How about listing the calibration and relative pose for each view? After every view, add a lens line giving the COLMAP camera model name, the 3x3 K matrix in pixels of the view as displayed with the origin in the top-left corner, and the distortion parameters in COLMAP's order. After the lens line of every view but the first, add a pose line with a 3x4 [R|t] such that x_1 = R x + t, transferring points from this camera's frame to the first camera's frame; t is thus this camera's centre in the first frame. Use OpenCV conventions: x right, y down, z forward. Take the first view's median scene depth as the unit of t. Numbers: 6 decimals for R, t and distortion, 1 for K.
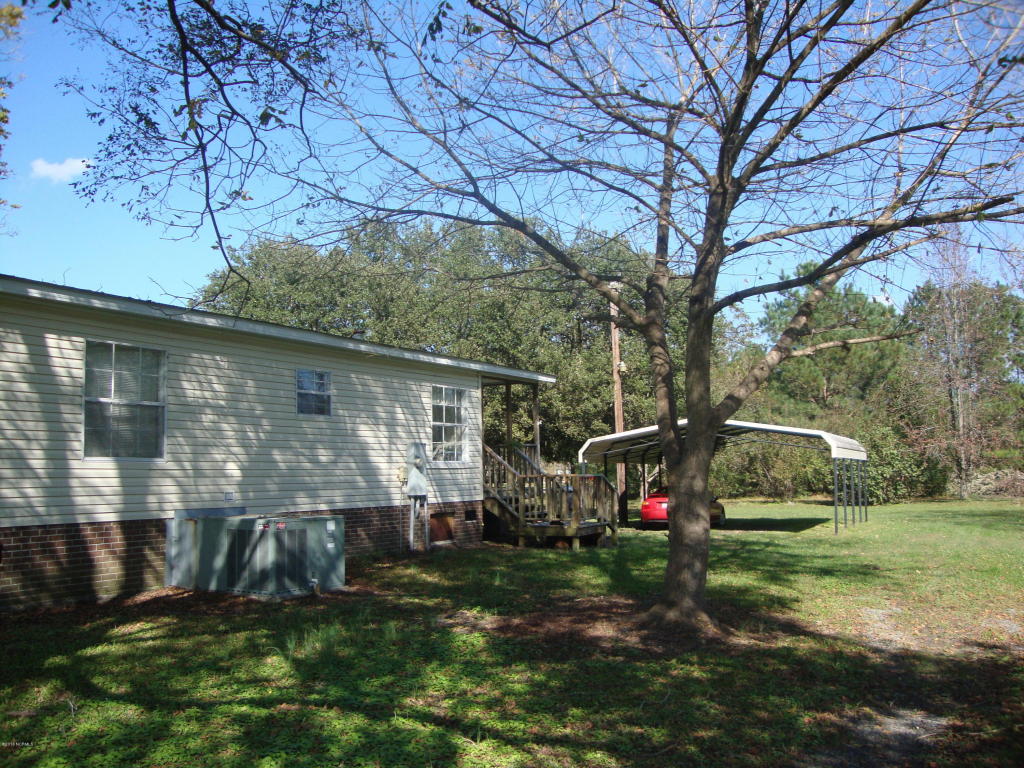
lens RADIAL K [[922.0, 0, 533.2], [0, 922.0, 387.0], [0, 0, 1]] dist [-0.214566, 0.197026]
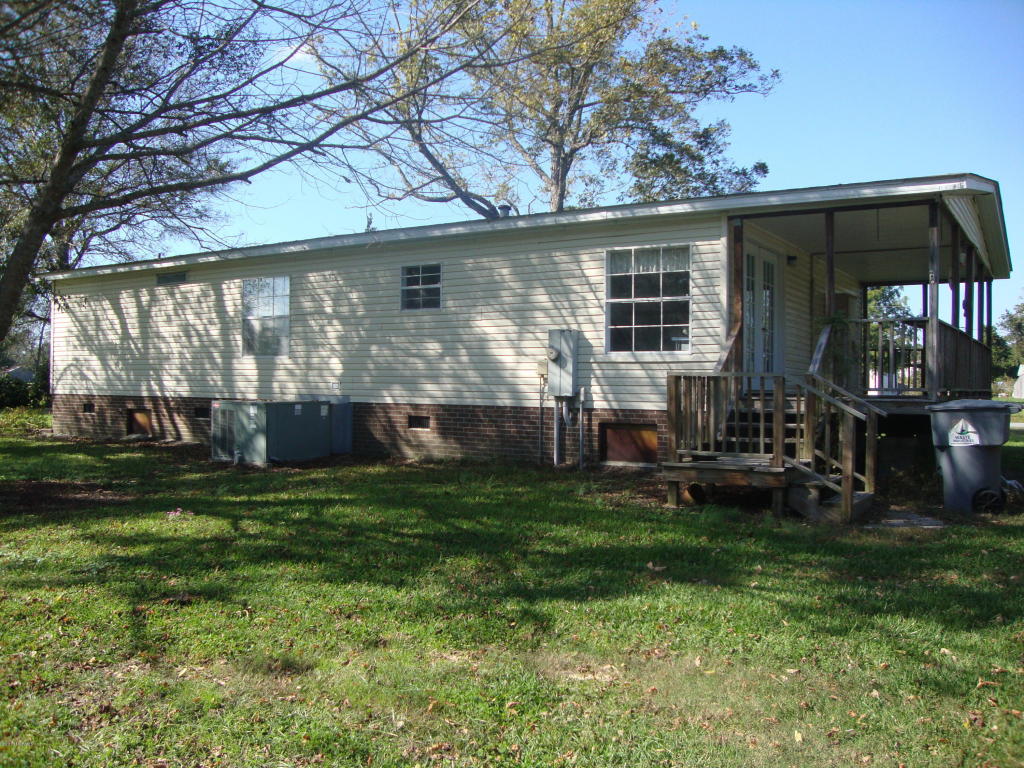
lens RADIAL K [[922.0, 0, 533.2], [0, 922.0, 387.0], [0, 0, 1]] dist [-0.214566, 0.197026]
pose [[-0.061988, 0.042733, -0.997162, 0.737565], [0.094546, 0.994842, 0.036756, 0.087329], [0.993589, -0.091999, -0.065708, 1.138537]]
